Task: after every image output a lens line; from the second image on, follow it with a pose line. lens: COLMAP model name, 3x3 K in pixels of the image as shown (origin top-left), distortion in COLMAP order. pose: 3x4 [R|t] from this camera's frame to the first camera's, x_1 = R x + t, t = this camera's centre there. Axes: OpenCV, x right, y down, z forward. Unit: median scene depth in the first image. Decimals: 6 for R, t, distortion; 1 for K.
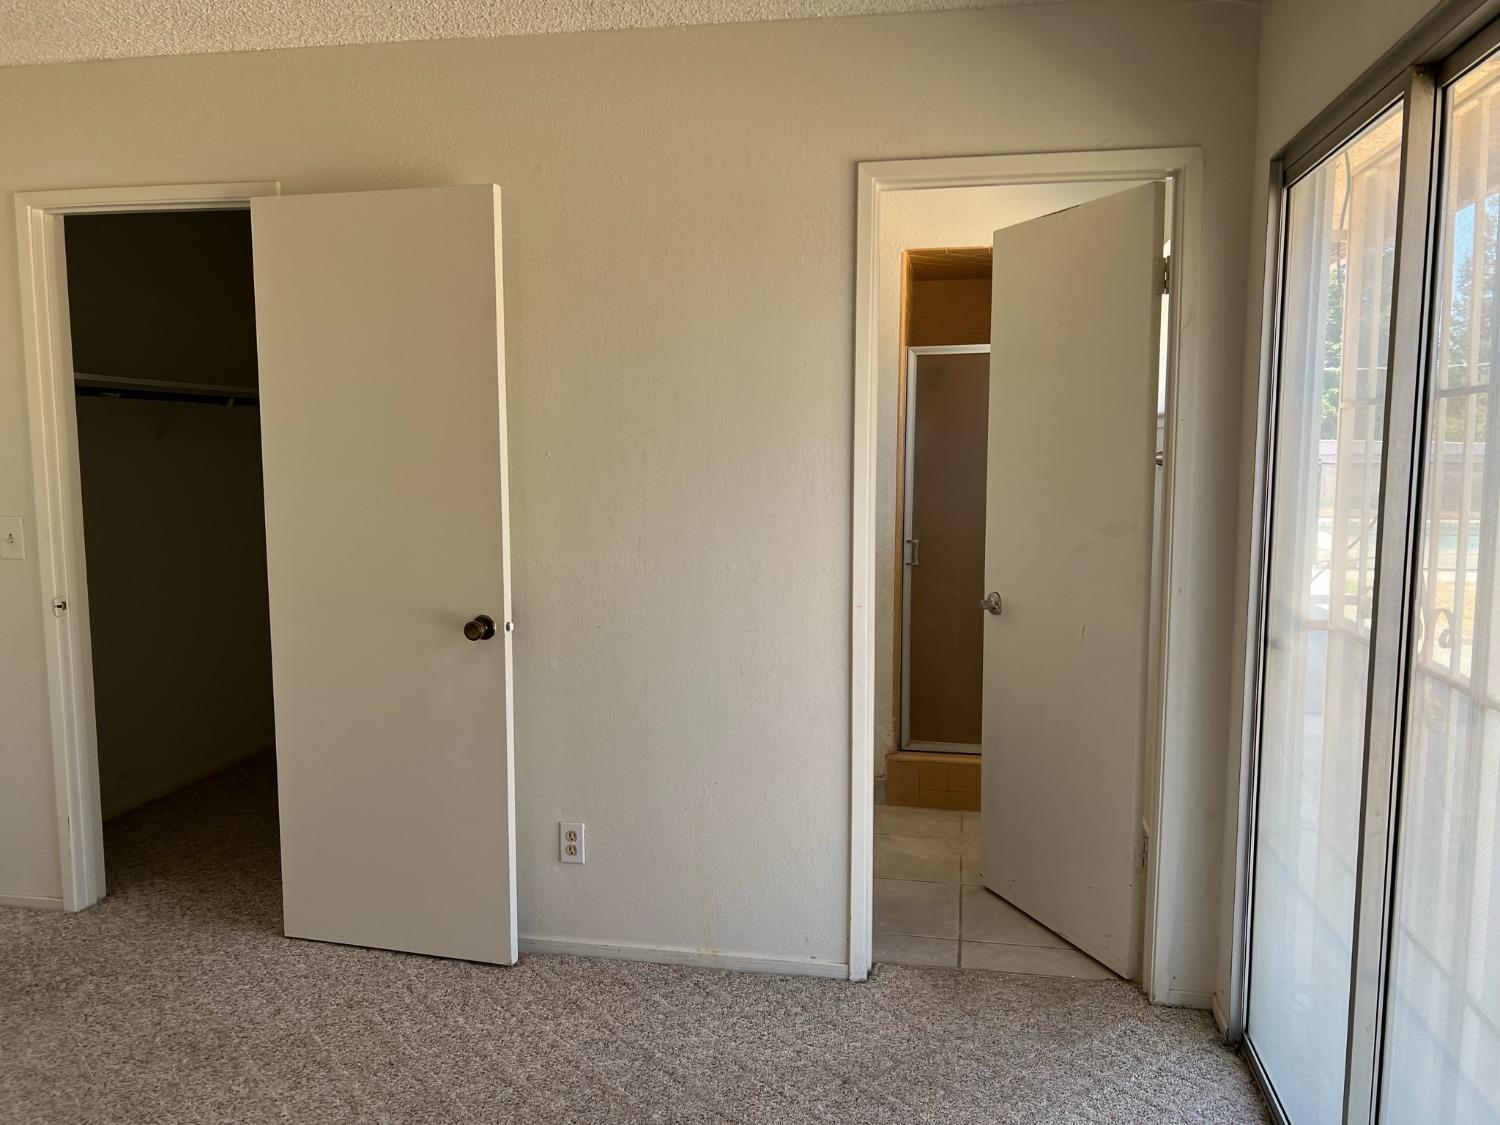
lens RADIAL K [[1150.2, 0, 761.8], [0, 1150.2, 567.1], [0, 0, 1]] dist [0.058291, -0.059505]
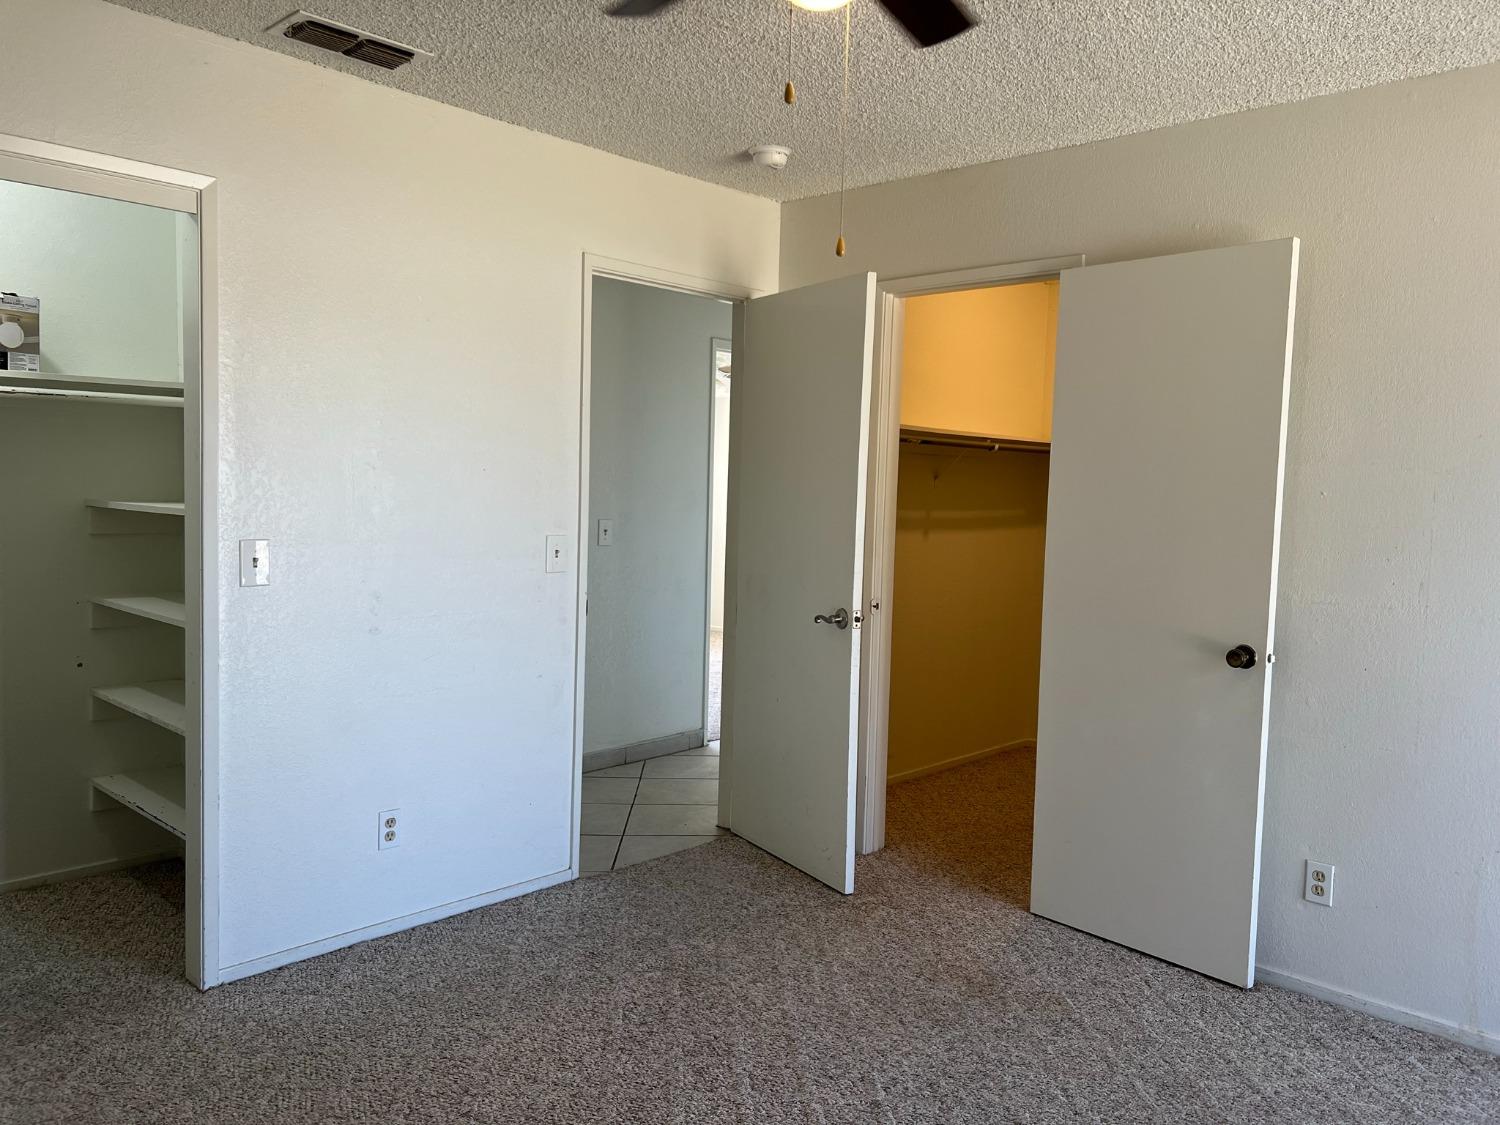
lens RADIAL K [[1150.2, 0, 752.1], [0, 1150.2, 570.5], [0, 0, 1]] dist [0.058291, -0.059505]
pose [[0.844249, 0.062455, -0.532300, -0.062676], [-0.086755, 0.996014, -0.020734, 0.035078], [0.528884, 0.063684, 0.846302, -0.133476]]
